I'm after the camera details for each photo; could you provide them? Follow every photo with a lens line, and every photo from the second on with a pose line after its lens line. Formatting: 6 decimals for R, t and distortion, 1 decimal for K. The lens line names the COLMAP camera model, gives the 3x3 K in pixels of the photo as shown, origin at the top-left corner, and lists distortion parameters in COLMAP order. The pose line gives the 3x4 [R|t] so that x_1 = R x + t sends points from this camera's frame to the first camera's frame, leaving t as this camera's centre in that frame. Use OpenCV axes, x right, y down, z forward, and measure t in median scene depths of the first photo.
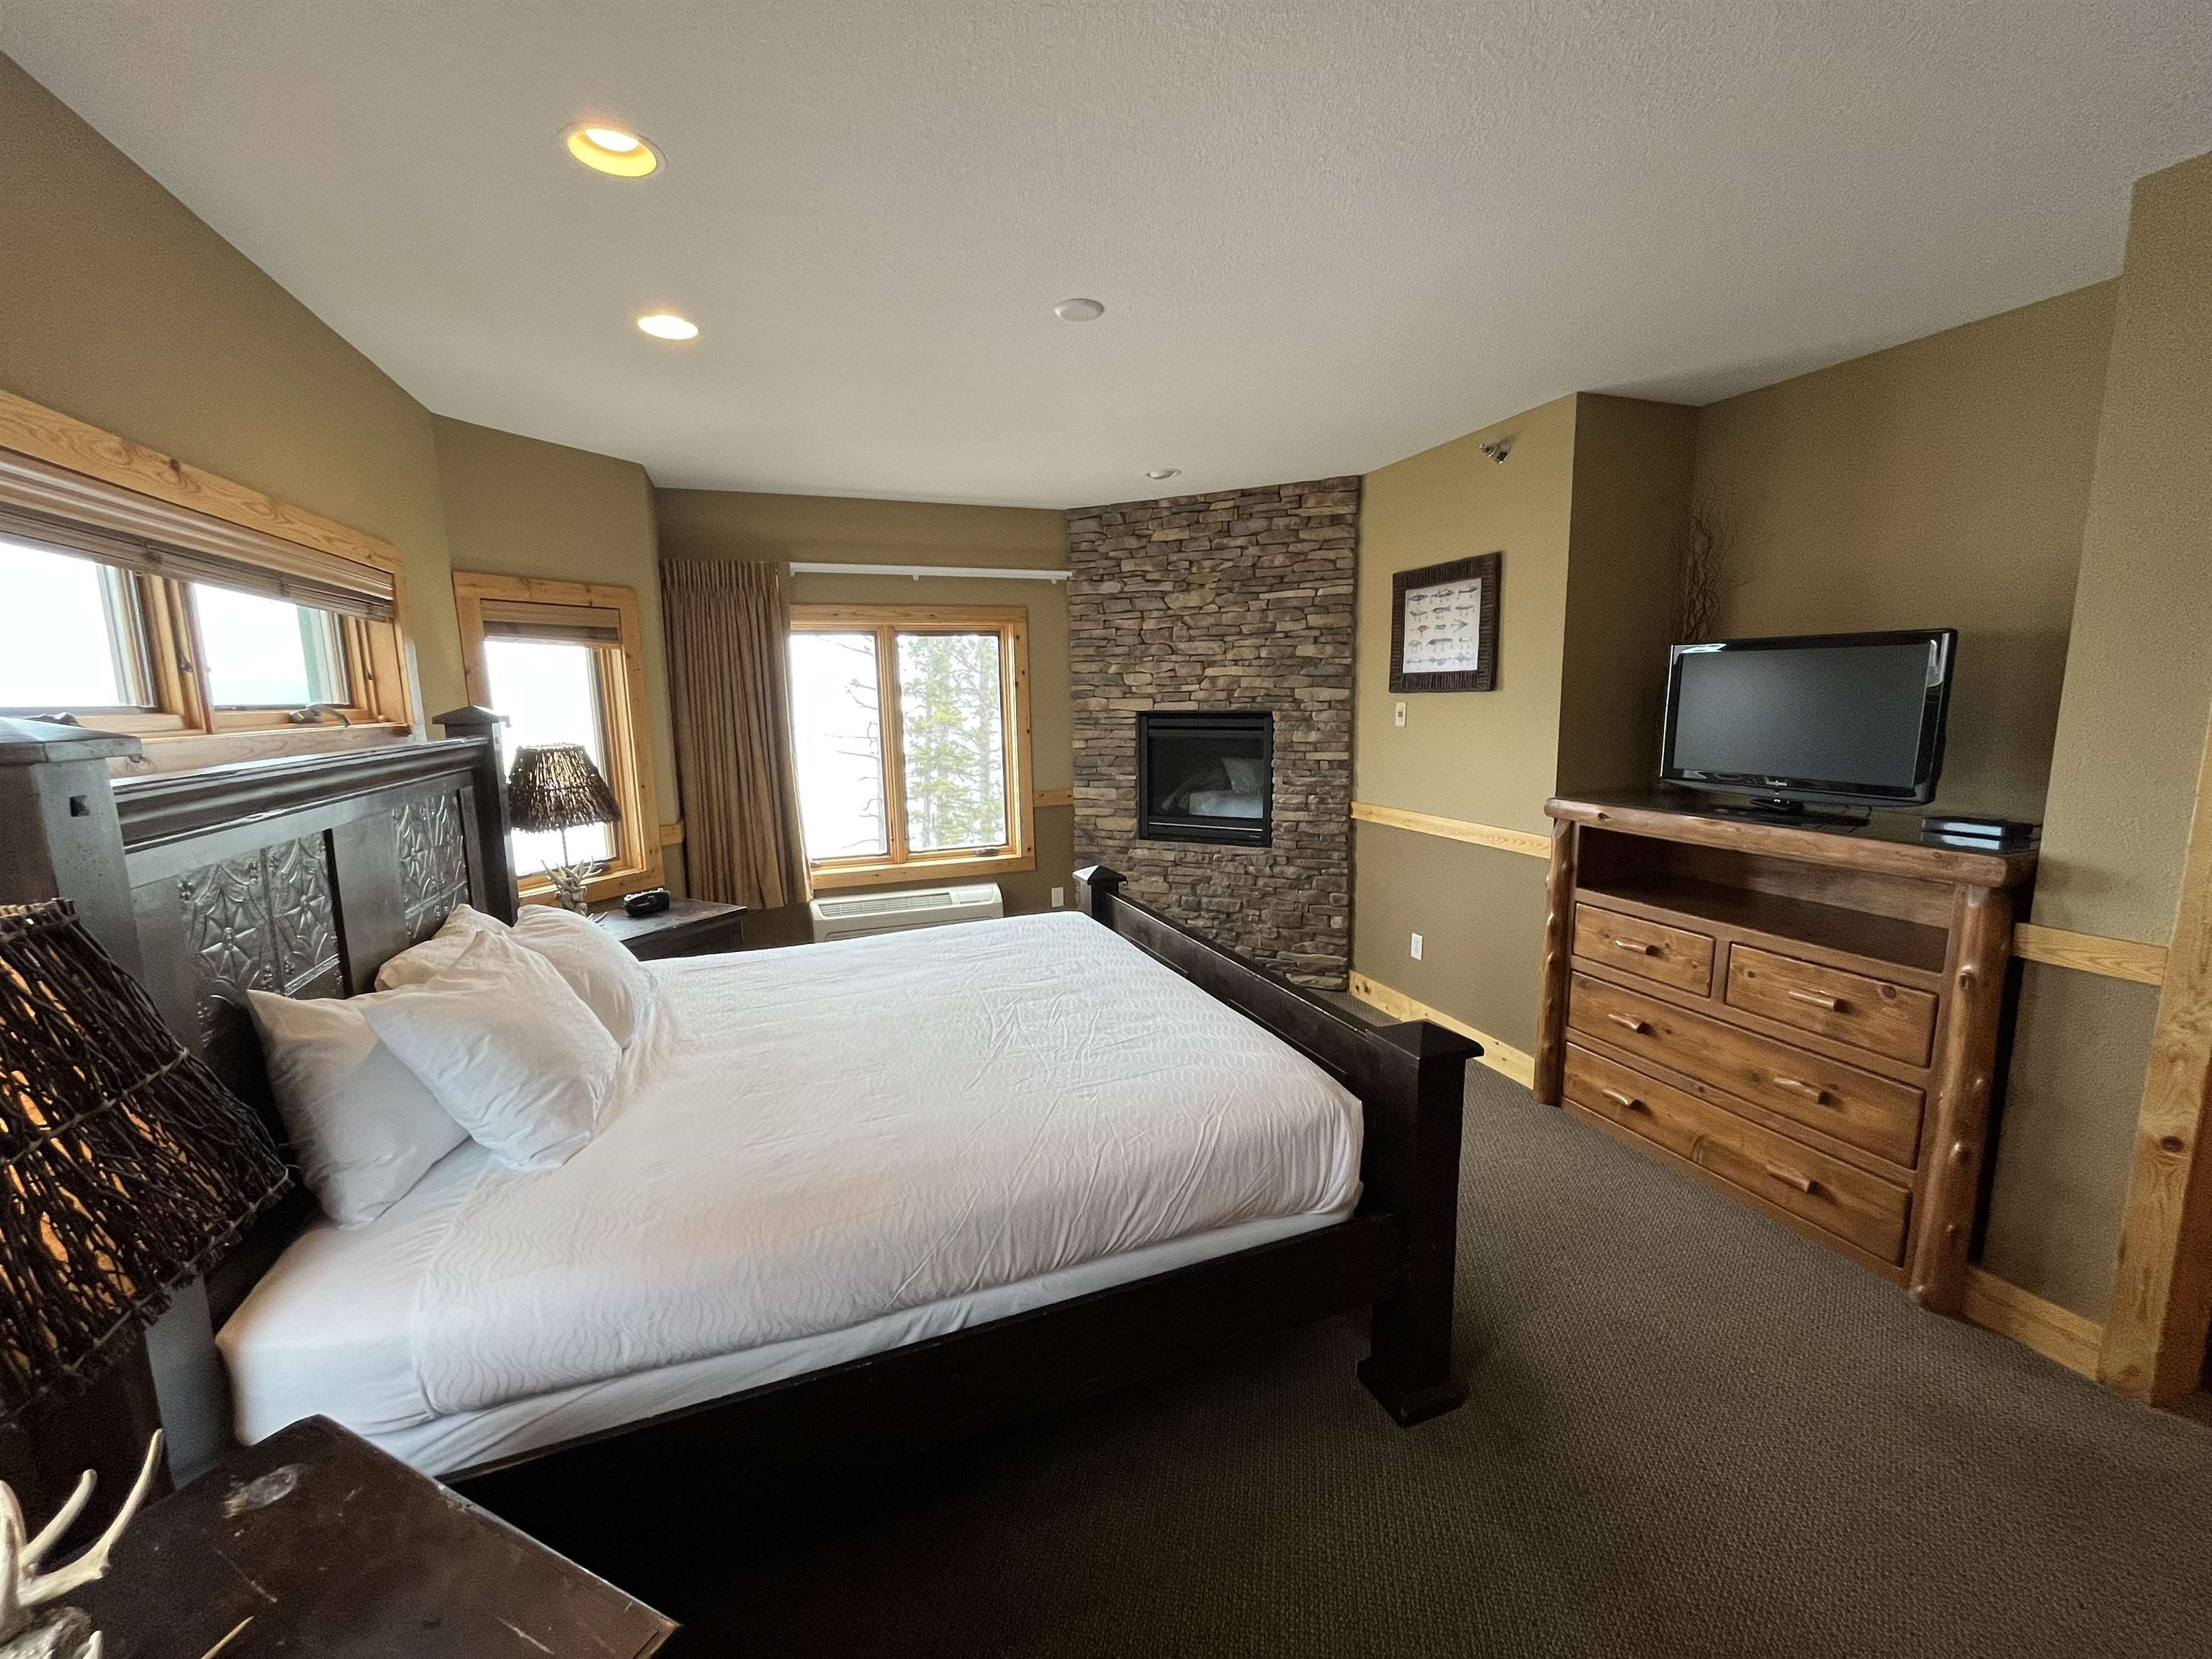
lens RADIAL K [[894.1, 0, 1106.0], [0, 894.1, 829.5], [0, 0, 1]] dist [0.000029, 0.000188]
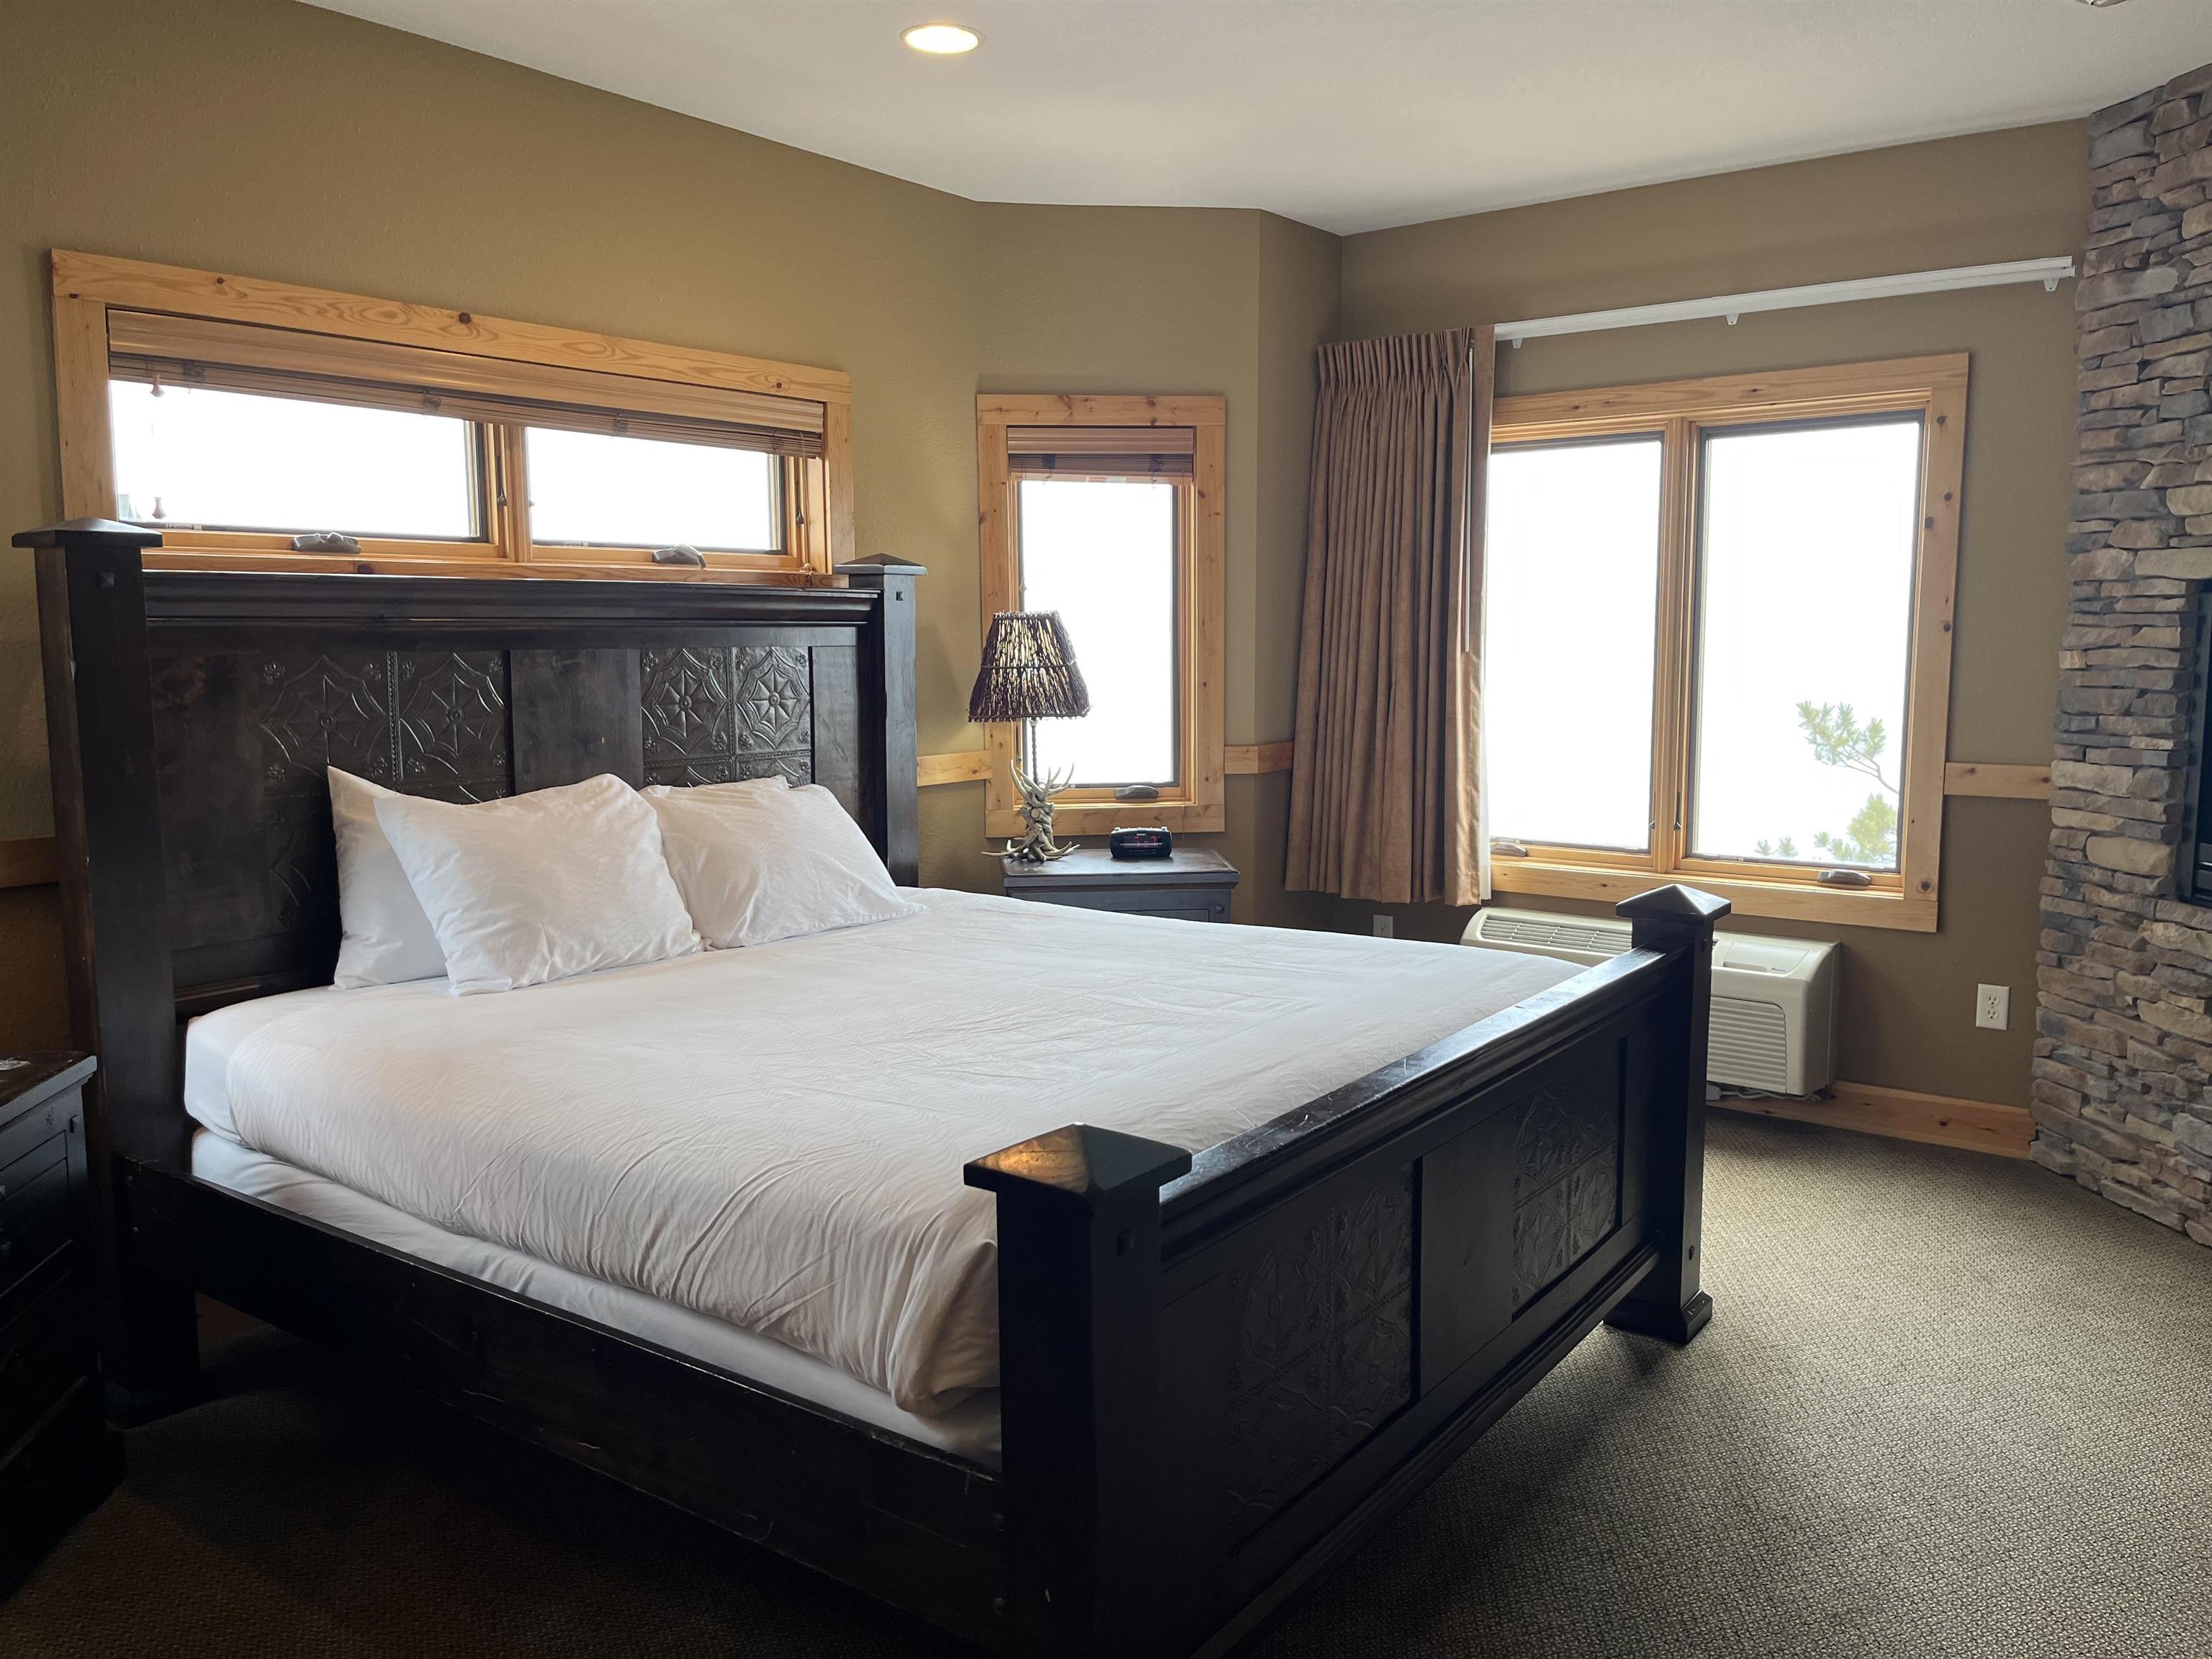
lens RADIAL K [[1671.8, 0, 1106.0], [0, 1671.8, 829.5], [0, 0, 1]] dist [0.068176, -0.105675]
pose [[0.538769, 0.119875, -0.833881, 0.426817], [-0.133233, 0.989492, 0.056164, 0.000829], [0.831852, 0.080841, 0.549079, 0.191169]]
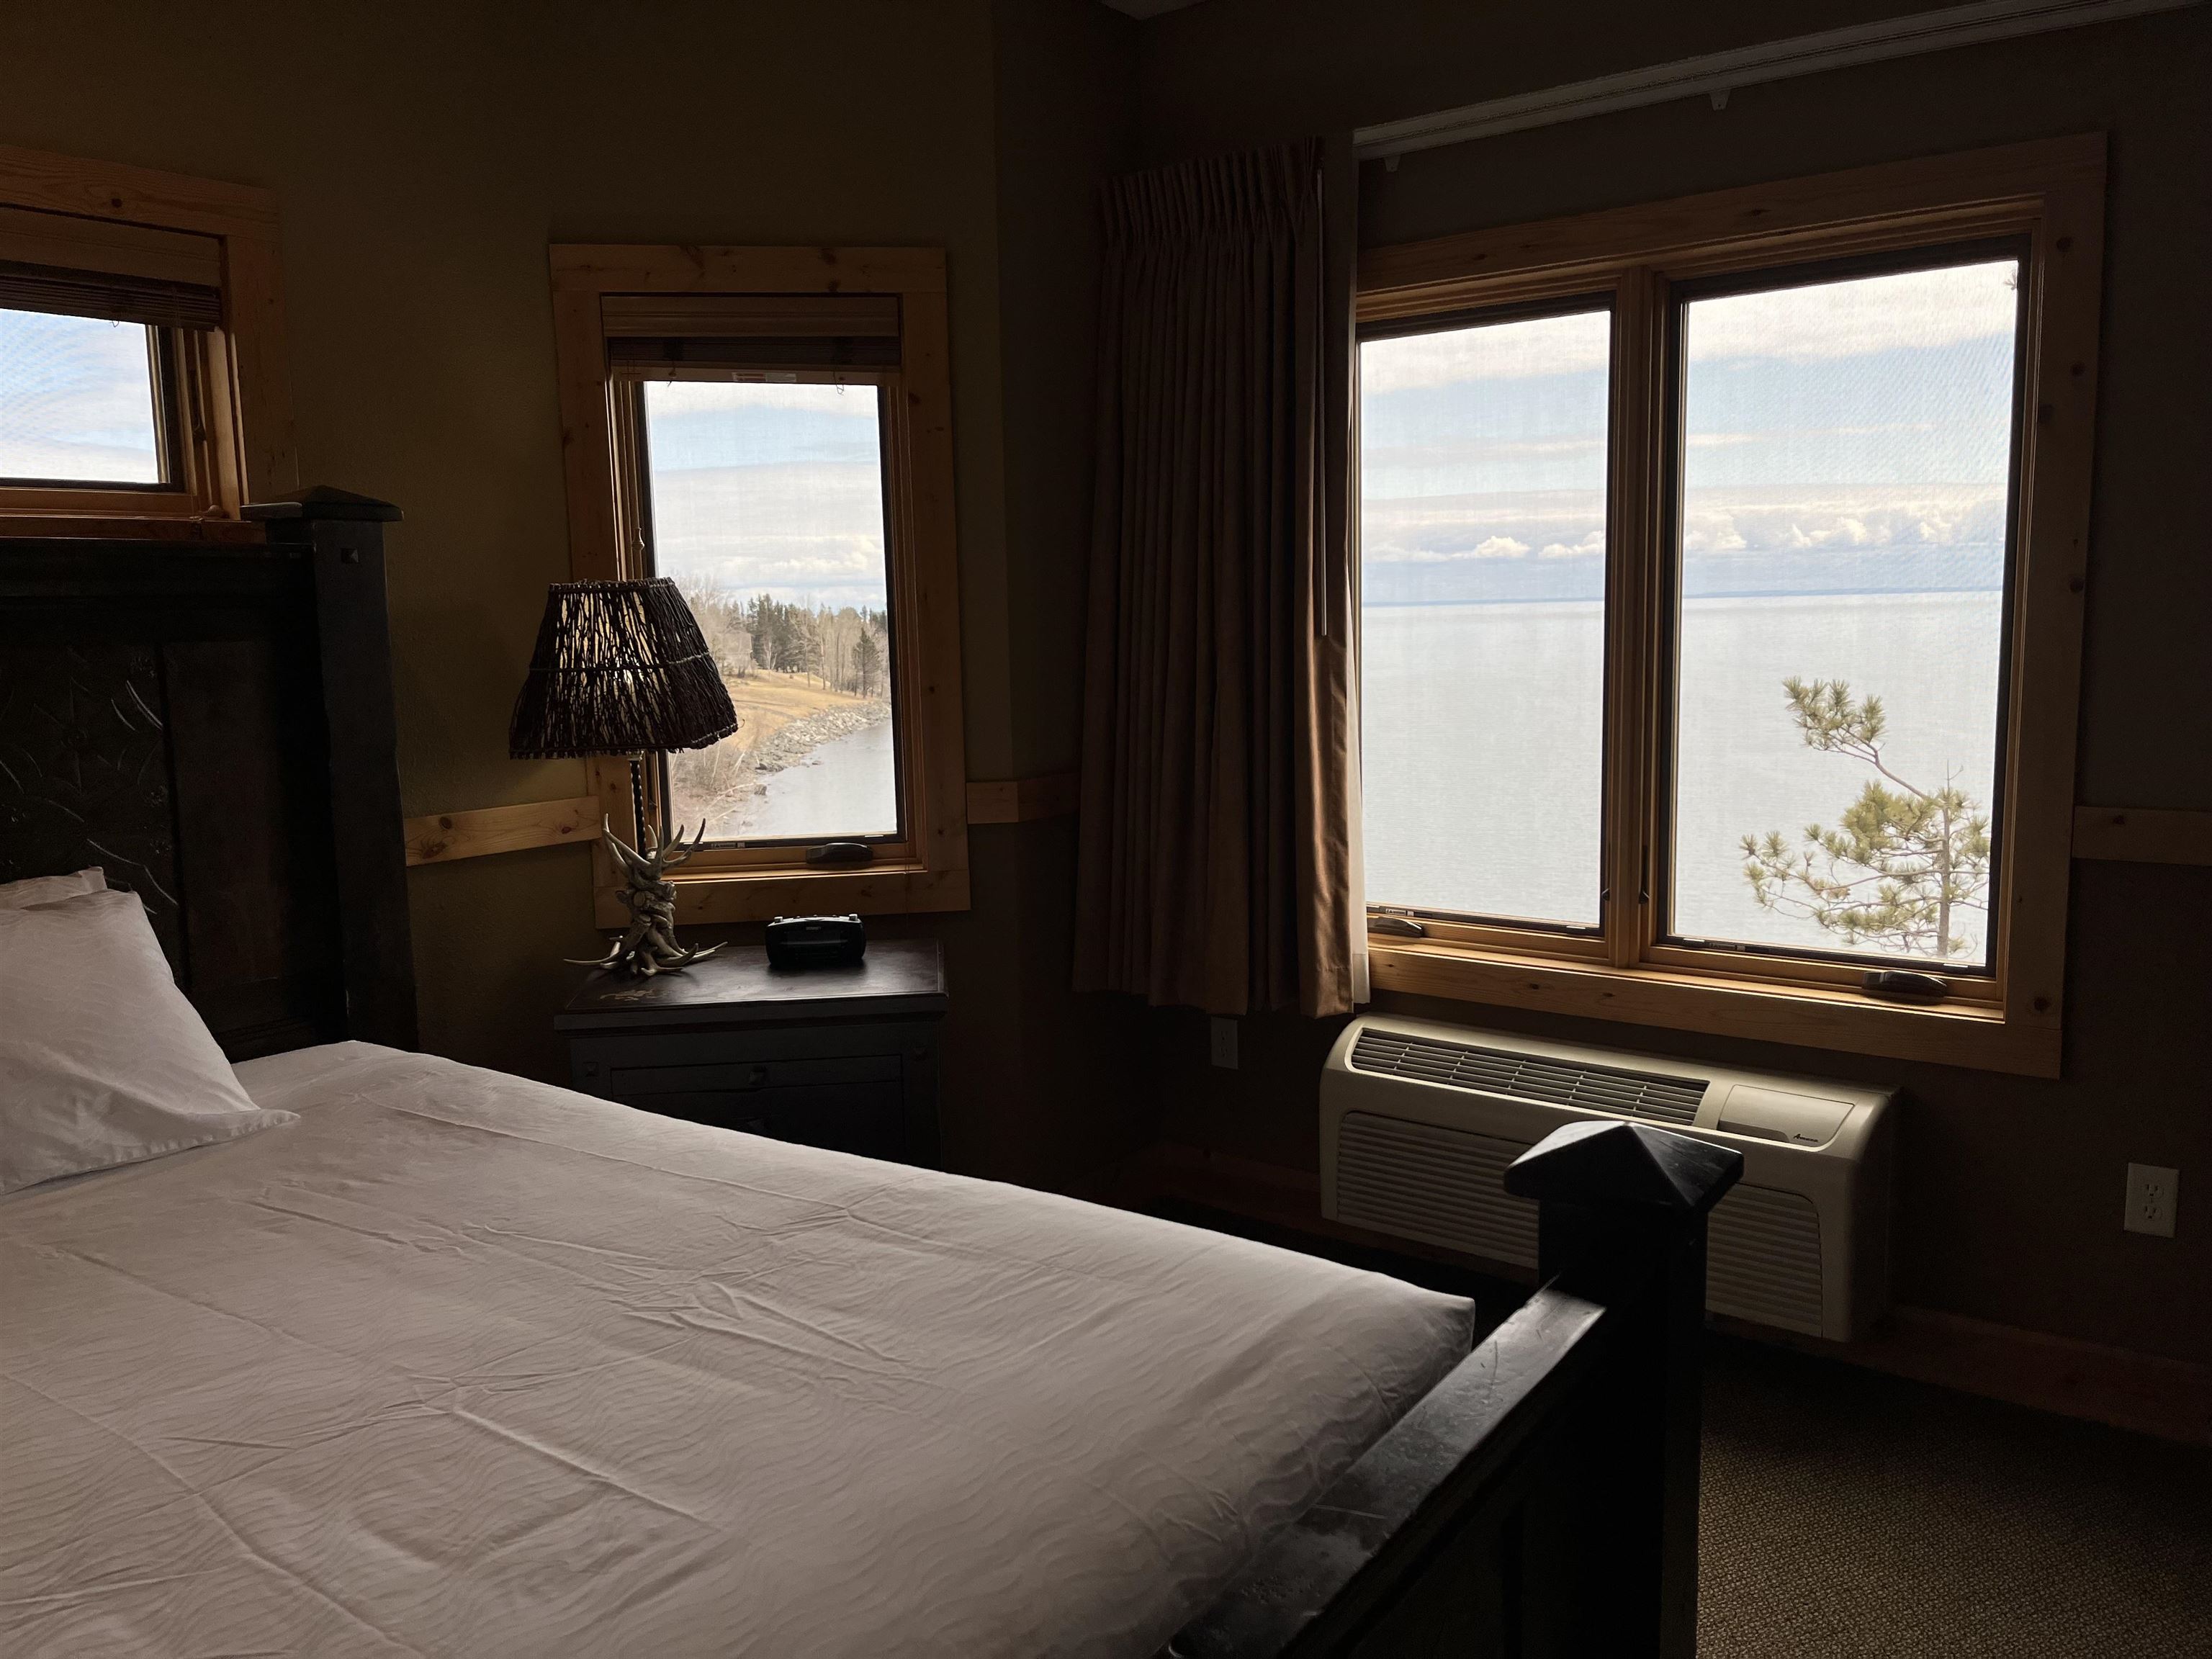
lens RADIAL K [[1671.8, 0, 1106.0], [0, 1671.8, 829.5], [0, 0, 1]] dist [0.068176, -0.105675]
pose [[0.549968, 0.119574, -0.826582, 0.196822], [-0.117699, 0.990917, 0.065036, -0.034532], [0.826851, 0.061520, 0.559046, 0.484197]]
